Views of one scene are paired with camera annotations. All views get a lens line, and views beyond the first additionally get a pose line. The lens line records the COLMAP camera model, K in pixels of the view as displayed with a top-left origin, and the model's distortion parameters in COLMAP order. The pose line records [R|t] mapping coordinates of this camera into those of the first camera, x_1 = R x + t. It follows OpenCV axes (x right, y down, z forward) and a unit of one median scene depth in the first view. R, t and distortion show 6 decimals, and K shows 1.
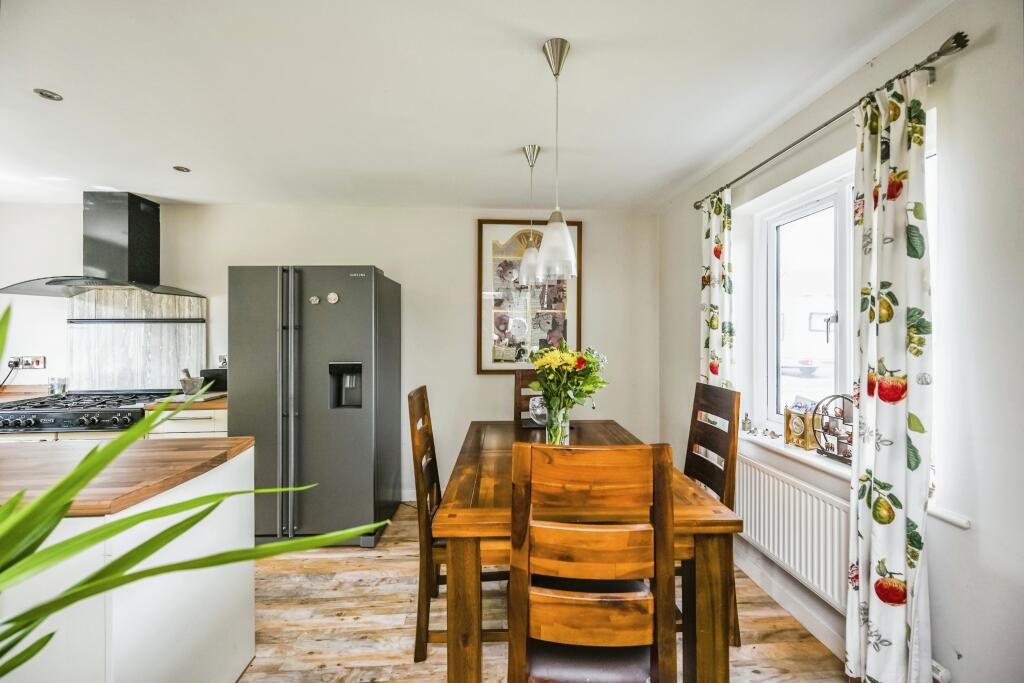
lens RADIAL K [[407.3, 0, 507.4], [0, 407.3, 332.5], [0, 0, 1]] dist [-0.000452, -0.000200]
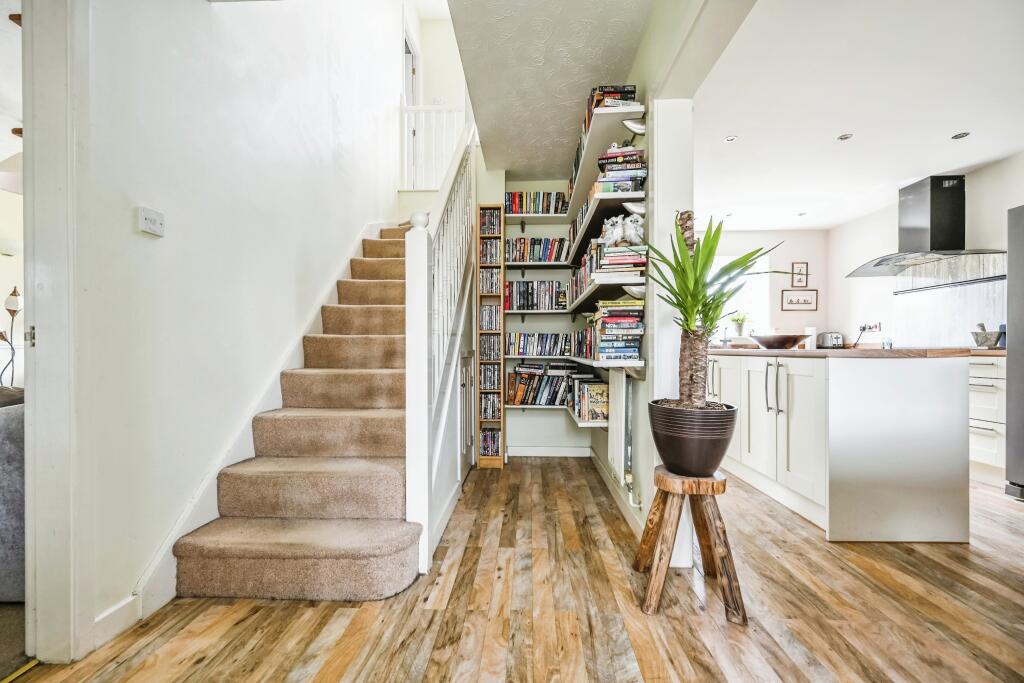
lens RADIAL K [[427.4, 0, 514.8], [0, 427.4, 353.5], [0, 0, 1]] dist [-0.000853, -0.000144]
pose [[-0.083710, 0.006551, -0.996469, 0.447889], [0.010605, 0.999928, 0.005683, 0.165395], [0.996434, -0.010092, -0.083773, -0.110417]]
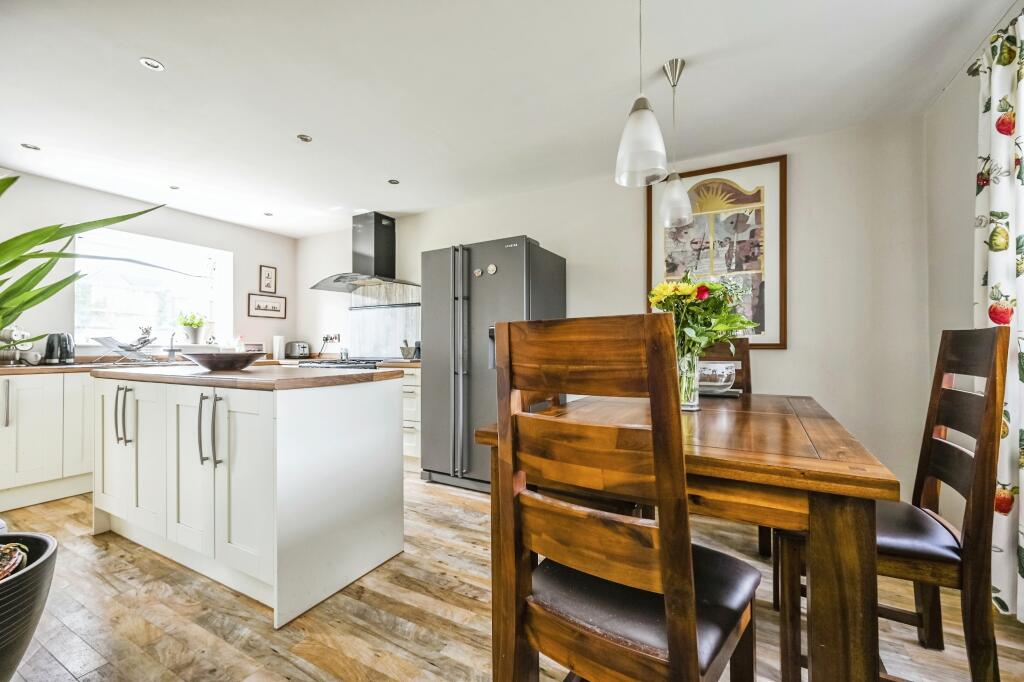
lens RADIAL K [[405.4, 0, 512.0], [0, 405.4, 341.0], [0, 0, 1]] dist [0.000007, -0.000211]
pose [[0.851390, -0.012732, -0.524378, 0.193942], [0.009652, 0.999916, -0.008607, 0.120406], [0.524444, 0.002267, 0.851442, 0.091799]]
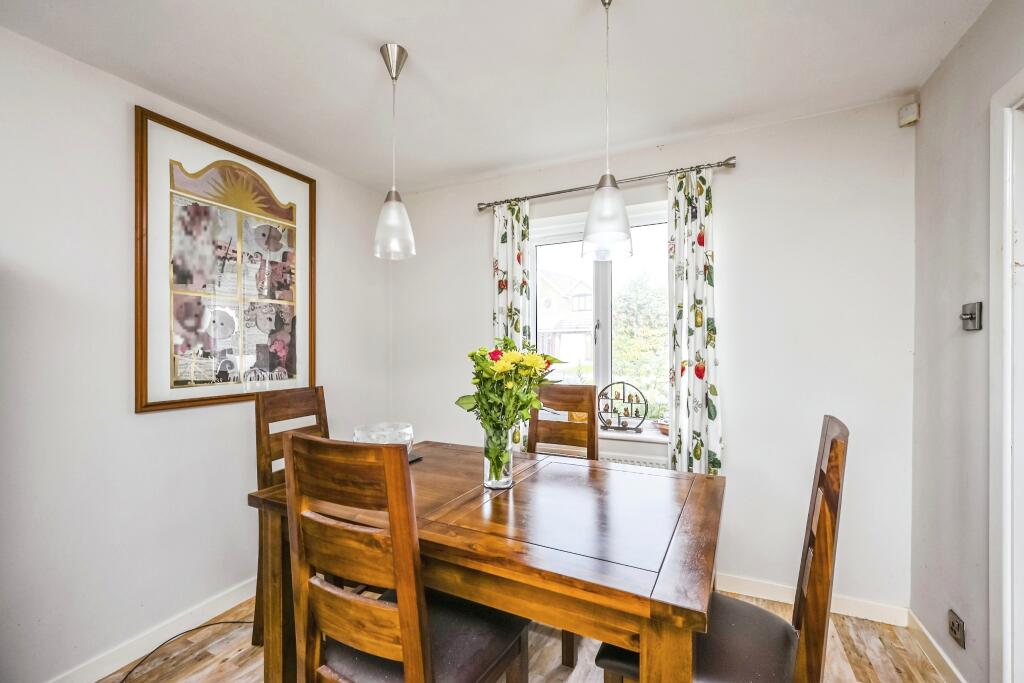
lens RADIAL K [[430.8, 0, 542.5], [0, 430.8, 350.5], [0, 0, 1]] dist [0.001822, 0.000018]
pose [[0.473199, -0.008438, 0.880915, -0.413010], [-0.000548, 0.999951, 0.009872, 0.025941], [-0.880956, -0.005155, 0.473171, 0.406197]]
